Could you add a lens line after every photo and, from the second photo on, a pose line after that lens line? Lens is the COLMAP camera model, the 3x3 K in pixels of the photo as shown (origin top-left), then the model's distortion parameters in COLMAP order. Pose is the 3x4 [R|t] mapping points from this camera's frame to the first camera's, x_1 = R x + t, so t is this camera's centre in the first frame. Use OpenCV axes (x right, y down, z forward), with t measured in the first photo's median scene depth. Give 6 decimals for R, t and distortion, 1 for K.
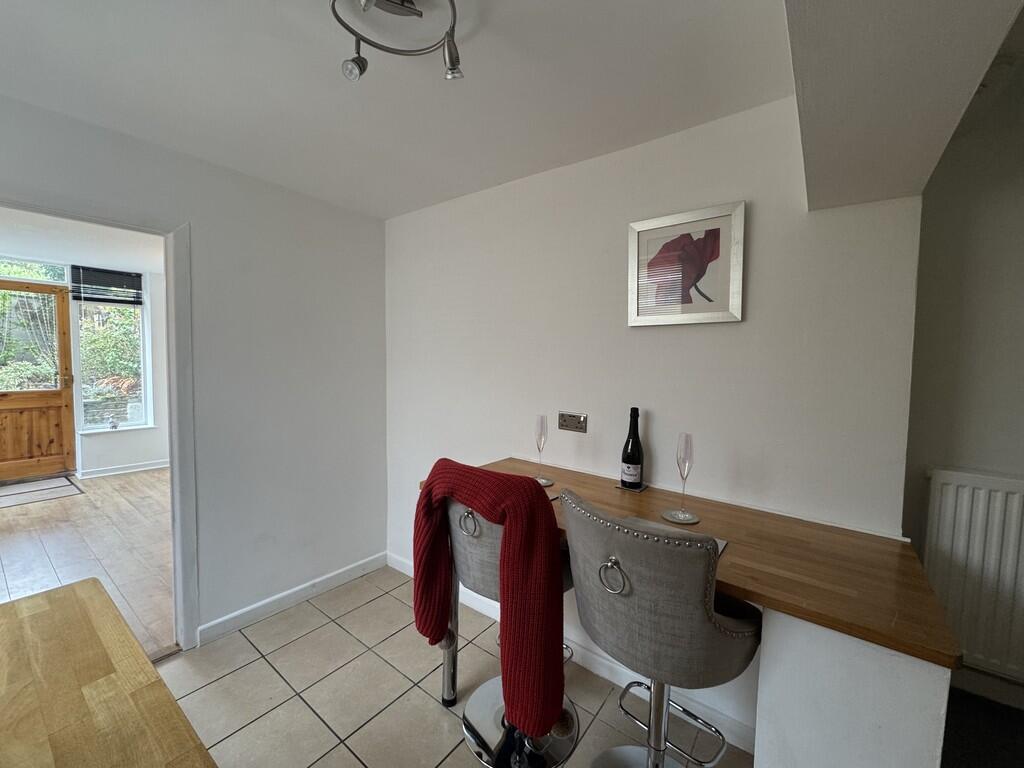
lens RADIAL K [[407.0, 0, 511.2], [0, 407.0, 381.6], [0, 0, 1]] dist [-0.002896, 0.000093]
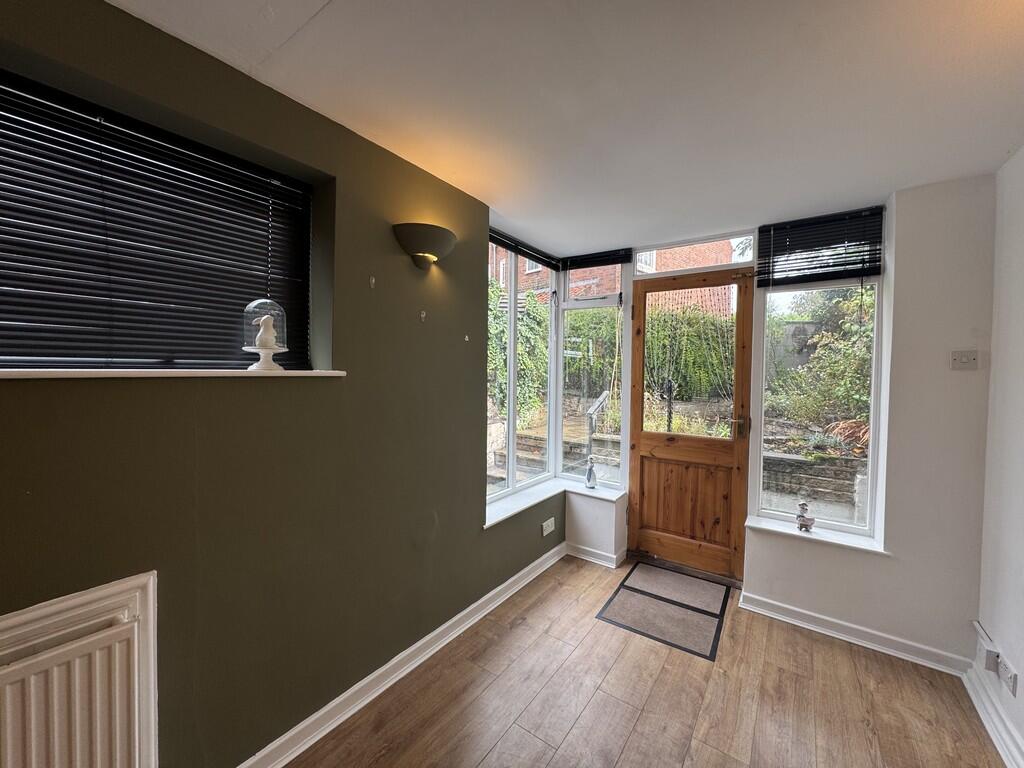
lens RADIAL K [[407.0, 0, 511.2], [0, 407.0, 381.6], [0, 0, 1]] dist [-0.002896, 0.000093]
pose [[0.007353, 0.000954, -0.999973, -0.504638], [-0.075758, 0.997126, 0.000394, -0.042075], [0.997099, 0.075753, 0.007405, 0.654744]]
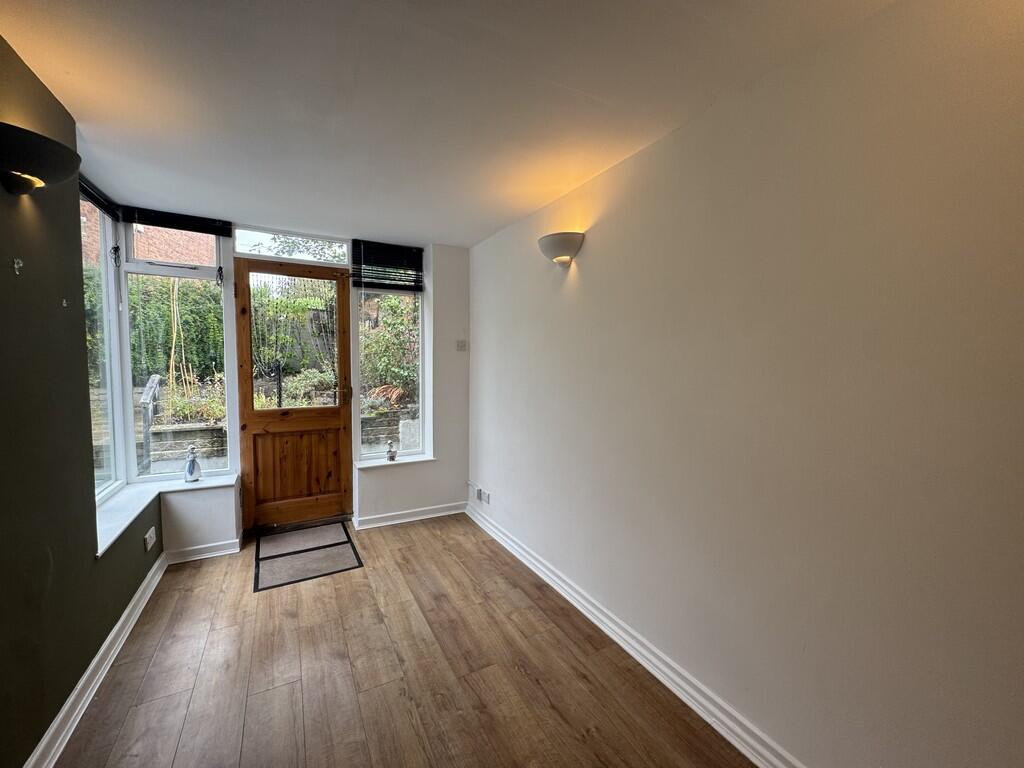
lens RADIAL K [[407.0, 0, 511.2], [0, 407.0, 381.6], [0, 0, 1]] dist [-0.002896, 0.000093]
pose [[0.904953, 0.008002, -0.425437, -0.496231], [-0.012722, 0.999885, -0.008254, -0.024041], [0.425322, 0.012882, 0.904951, 0.447184]]
